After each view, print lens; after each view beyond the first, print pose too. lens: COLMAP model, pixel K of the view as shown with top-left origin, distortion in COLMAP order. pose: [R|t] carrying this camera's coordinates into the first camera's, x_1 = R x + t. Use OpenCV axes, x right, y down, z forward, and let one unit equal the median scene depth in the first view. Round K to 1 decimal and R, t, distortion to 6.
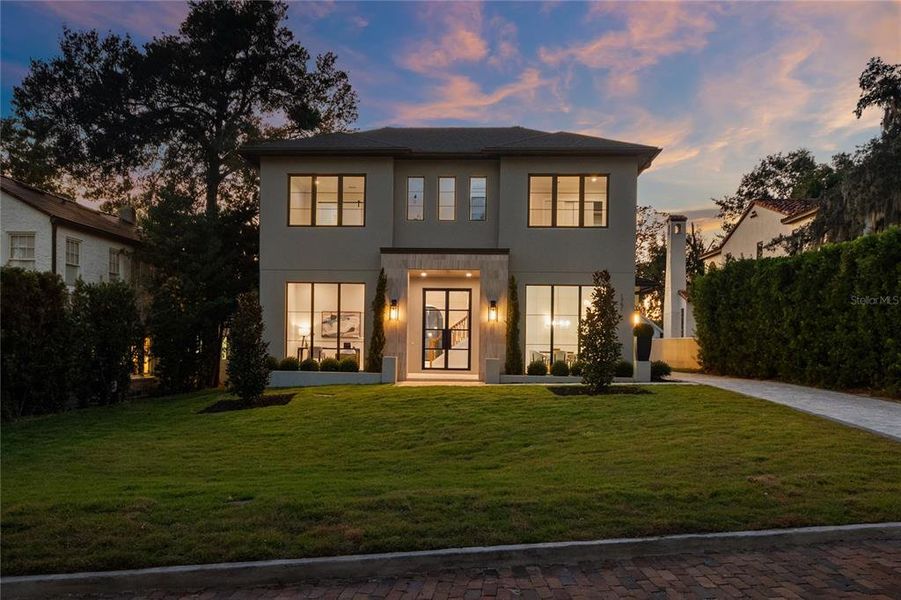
lens RADIAL K [[488.7, 0, 449.5], [0, 488.7, 328.1], [0, 0, 1]] dist [0.000061, -0.000123]
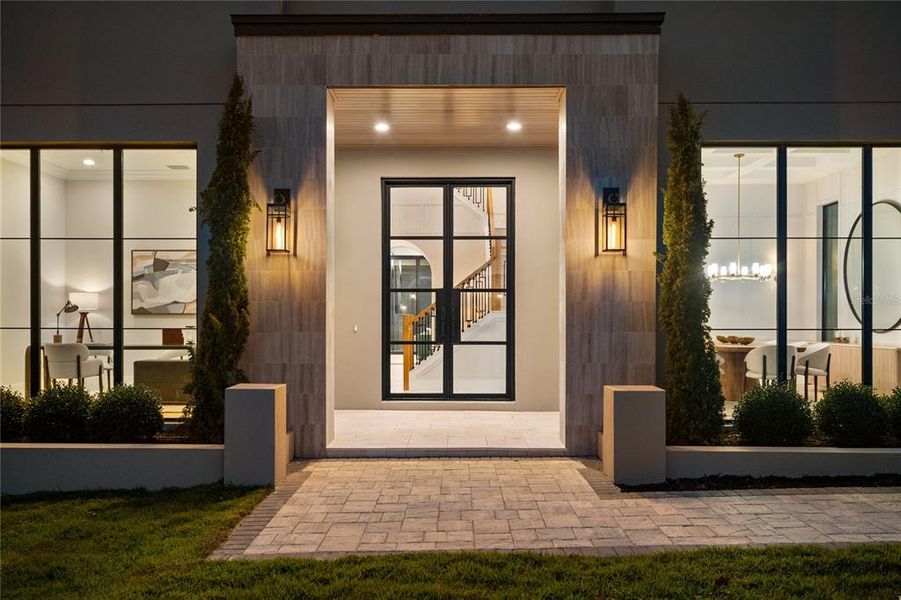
lens RADIAL K [[662.7, 0, 452.2], [0, 662.7, 295.4], [0, 0, 1]] dist [0.001397, 0.000651]
pose [[0.999447, -0.012235, 0.030935, -0.018526], [0.012336, 0.999919, -0.003082, 0.008734], [-0.030895, 0.003462, 0.999517, 0.500817]]
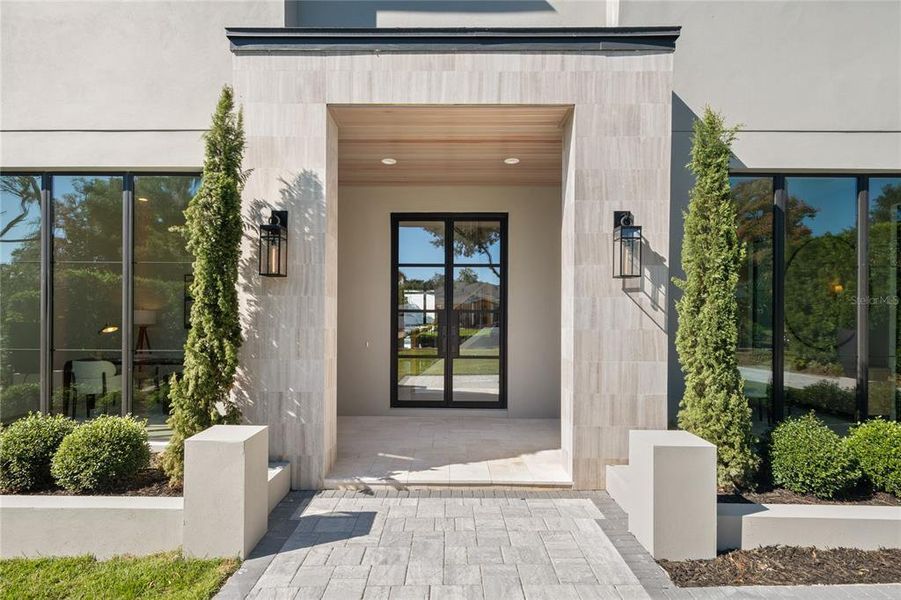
lens RADIAL K [[435.7, 0, 447.6], [0, 435.7, 303.7], [0, 0, 1]] dist [0.001251, 0.000098]
pose [[0.999549, -0.006541, 0.029317, -0.018039], [0.006850, 0.999922, -0.010459, 0.000557], [-0.029247, 0.010656, 0.999515, 0.628410]]
